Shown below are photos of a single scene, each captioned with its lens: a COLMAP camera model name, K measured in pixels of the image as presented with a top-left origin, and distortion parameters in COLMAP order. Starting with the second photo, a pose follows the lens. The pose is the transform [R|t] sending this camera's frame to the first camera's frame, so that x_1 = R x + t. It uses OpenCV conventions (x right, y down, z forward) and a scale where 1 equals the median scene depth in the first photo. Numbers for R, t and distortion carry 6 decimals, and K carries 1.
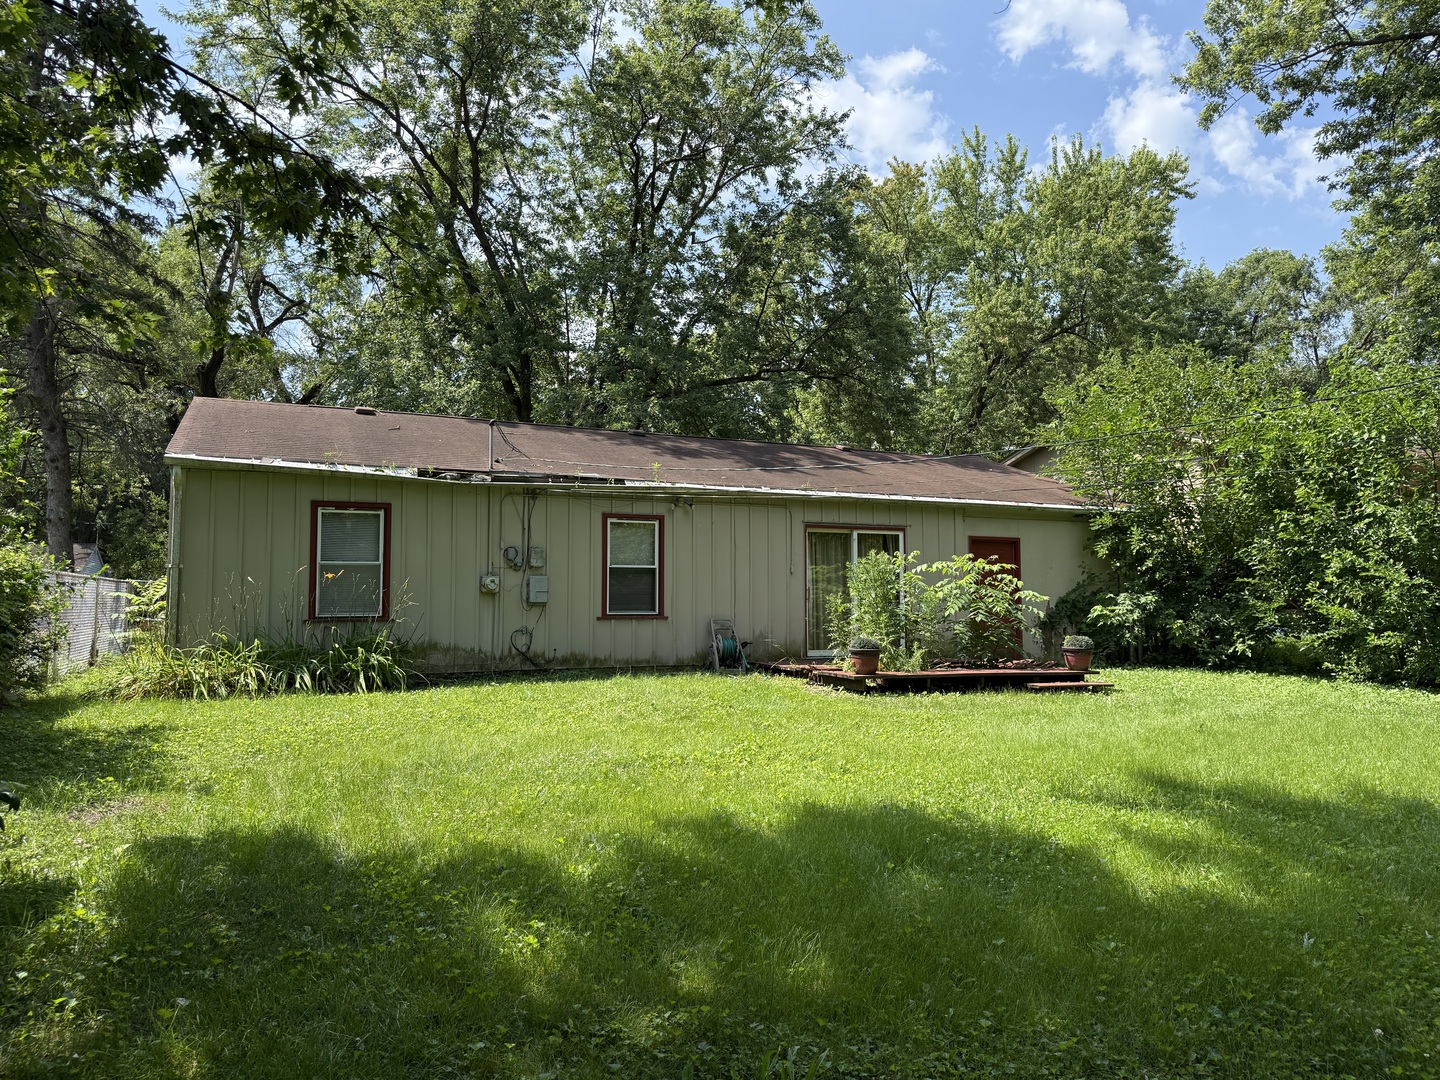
lens RADIAL K [[999.9, 0, 720.0], [0, 999.9, 540.0], [0, 0, 1]] dist [0.073089, -0.001229]
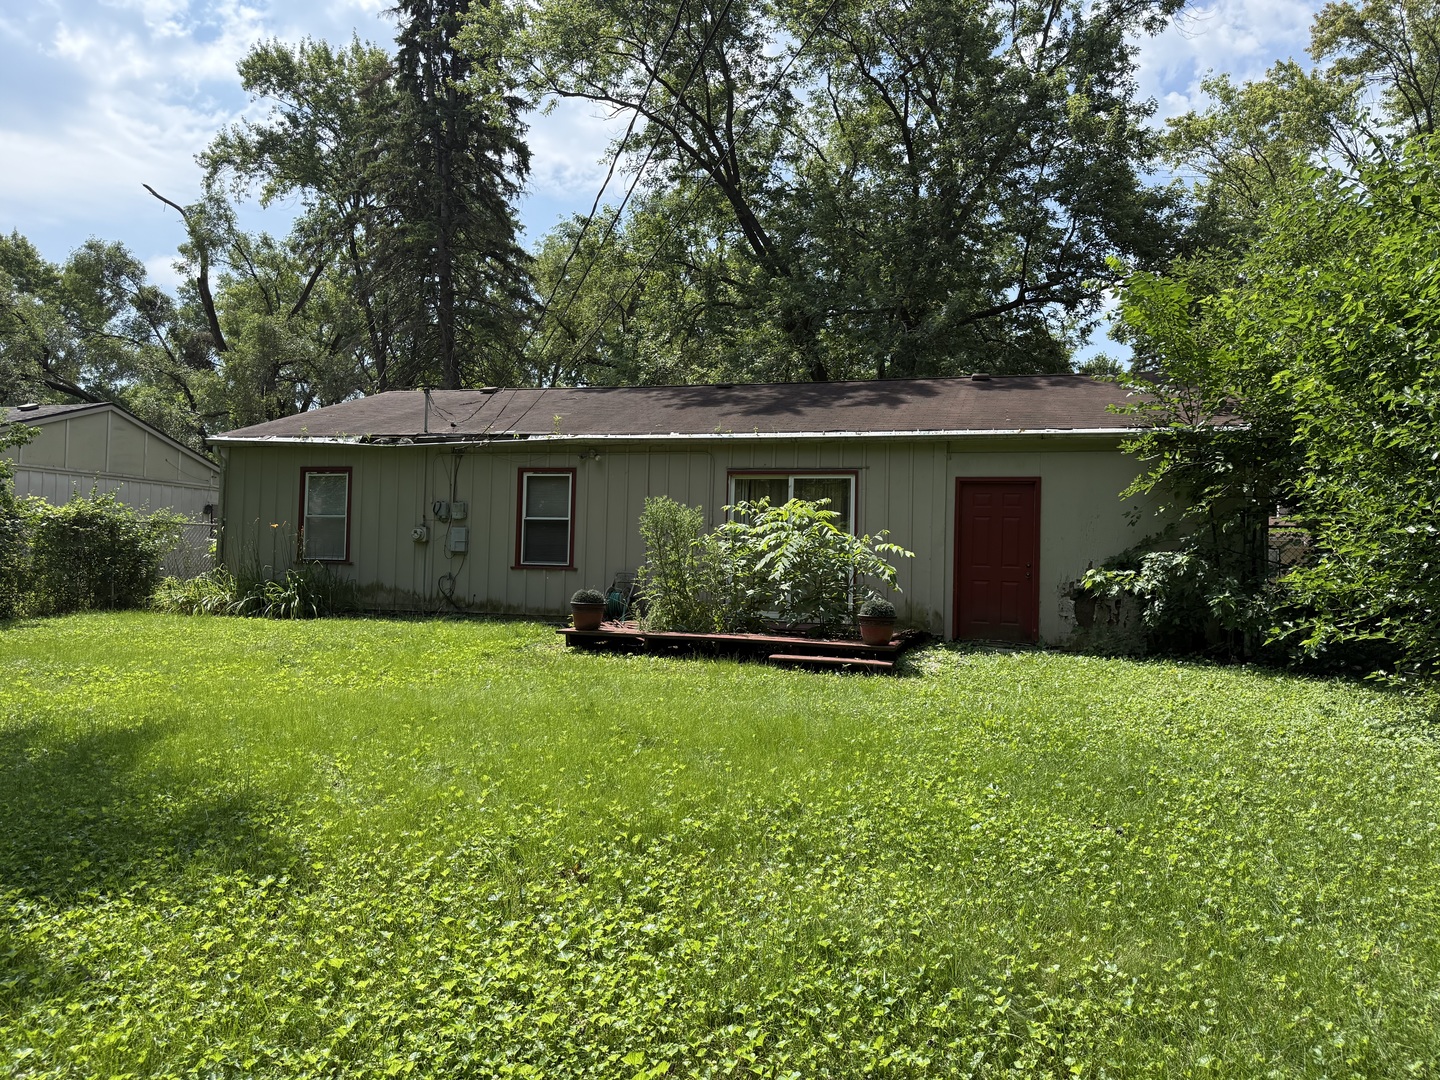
lens RADIAL K [[999.9, 0, 720.0], [0, 999.9, 540.0], [0, 0, 1]] dist [0.073089, -0.001229]
pose [[0.769013, 0.002790, -0.639227, 0.725550], [0.018031, 0.999498, 0.026055, 0.025458], [0.638979, -0.031563, 0.768577, 0.327926]]
